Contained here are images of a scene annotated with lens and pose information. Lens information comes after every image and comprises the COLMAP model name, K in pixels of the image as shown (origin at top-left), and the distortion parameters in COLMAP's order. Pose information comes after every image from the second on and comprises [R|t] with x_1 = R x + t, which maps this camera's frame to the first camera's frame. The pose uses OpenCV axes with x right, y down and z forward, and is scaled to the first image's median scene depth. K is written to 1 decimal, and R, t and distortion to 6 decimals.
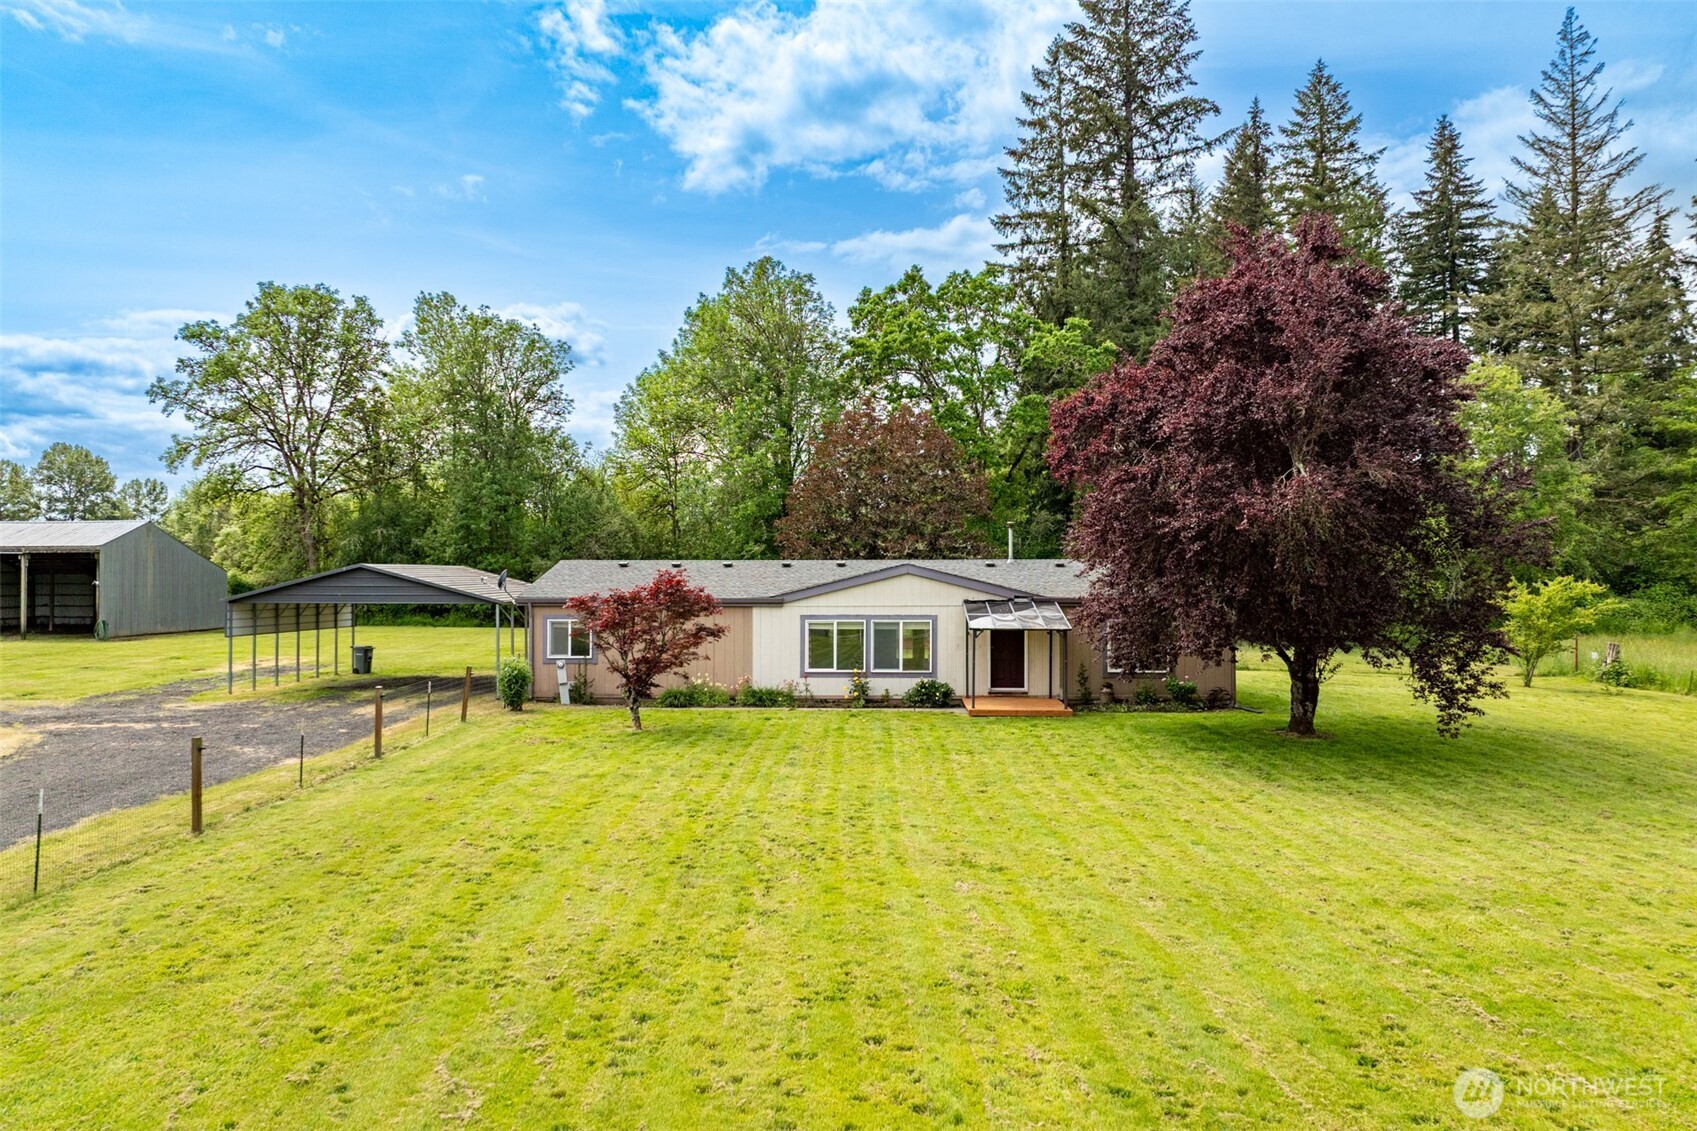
lens RADIAL K [[1168.5, 0, 843.8], [0, 1168.5, 562.7], [0, 0, 1]] dist [-0.043929, 0.012102]
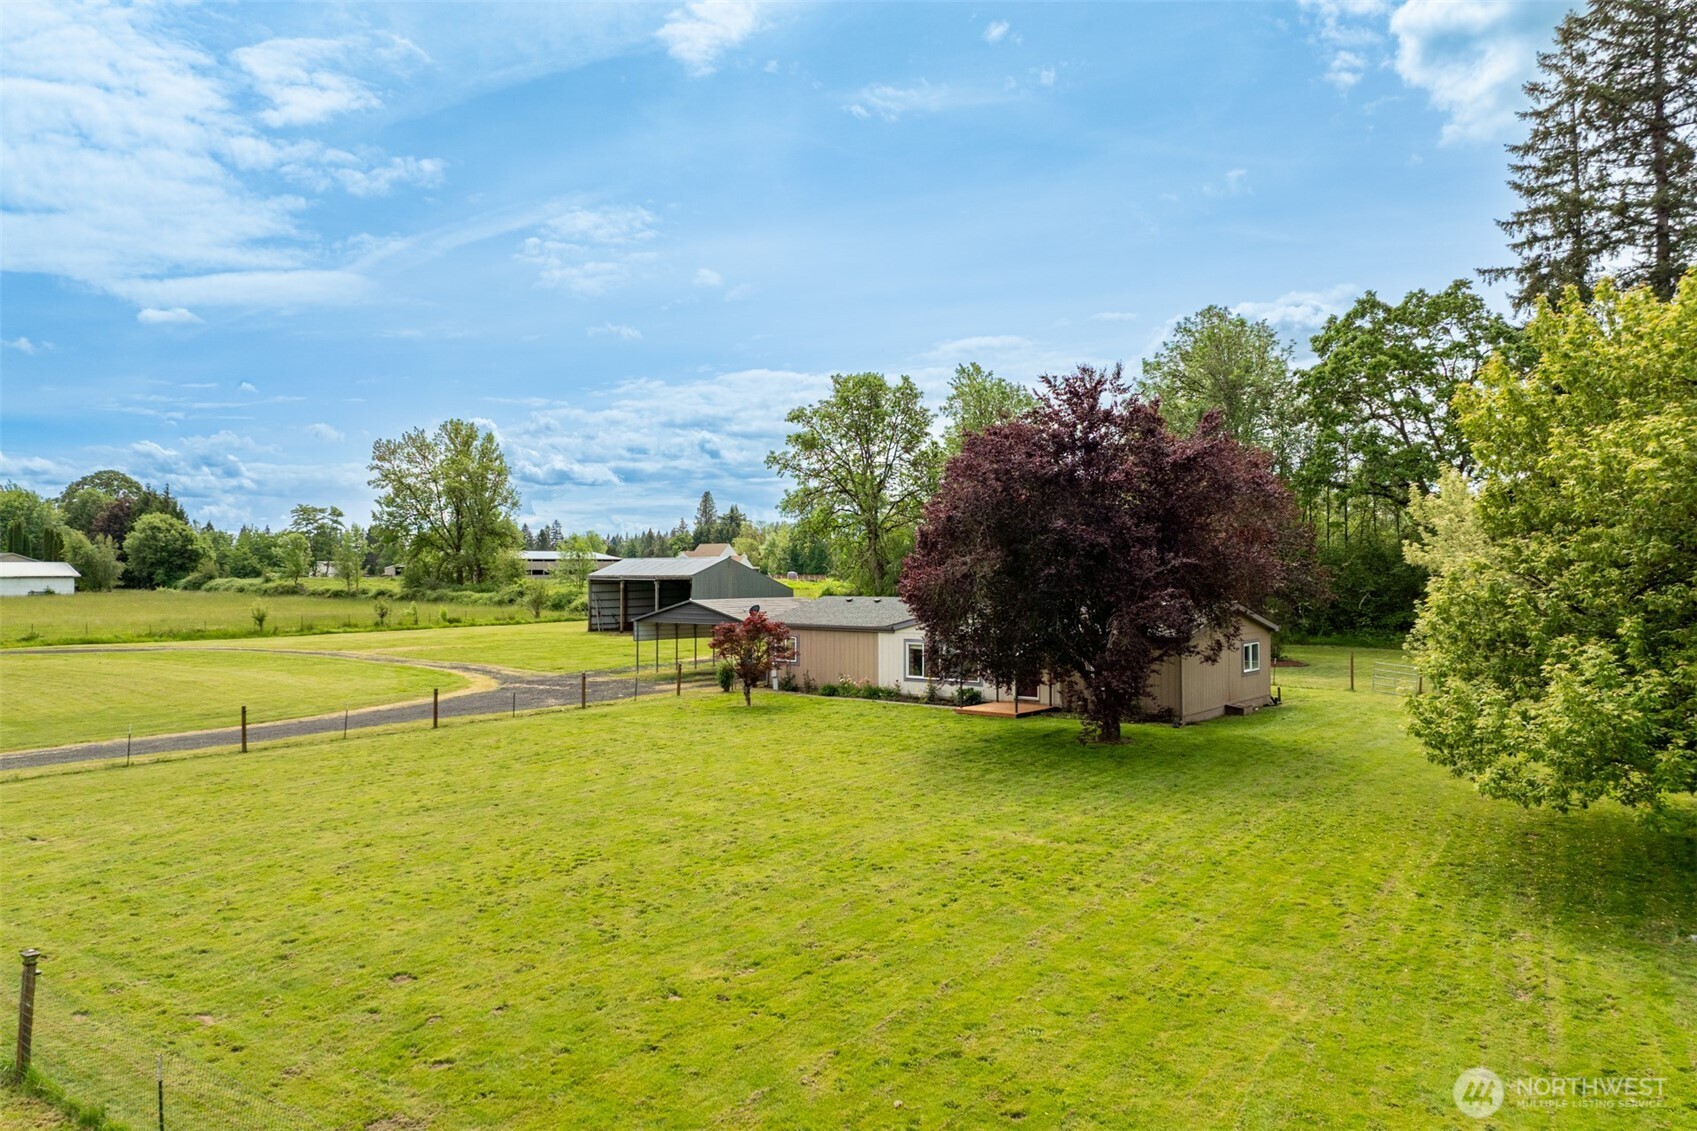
lens RADIAL K [[1168.5, 0, 848.8], [0, 1168.5, 568.1], [0, 0, 1]] dist [-0.043929, 0.012102]
pose [[0.806304, -0.002411, -0.591496, 0.423806], [0.006529, 0.999967, 0.004824, -0.029078], [0.591465, -0.007752, 0.806294, -0.132163]]
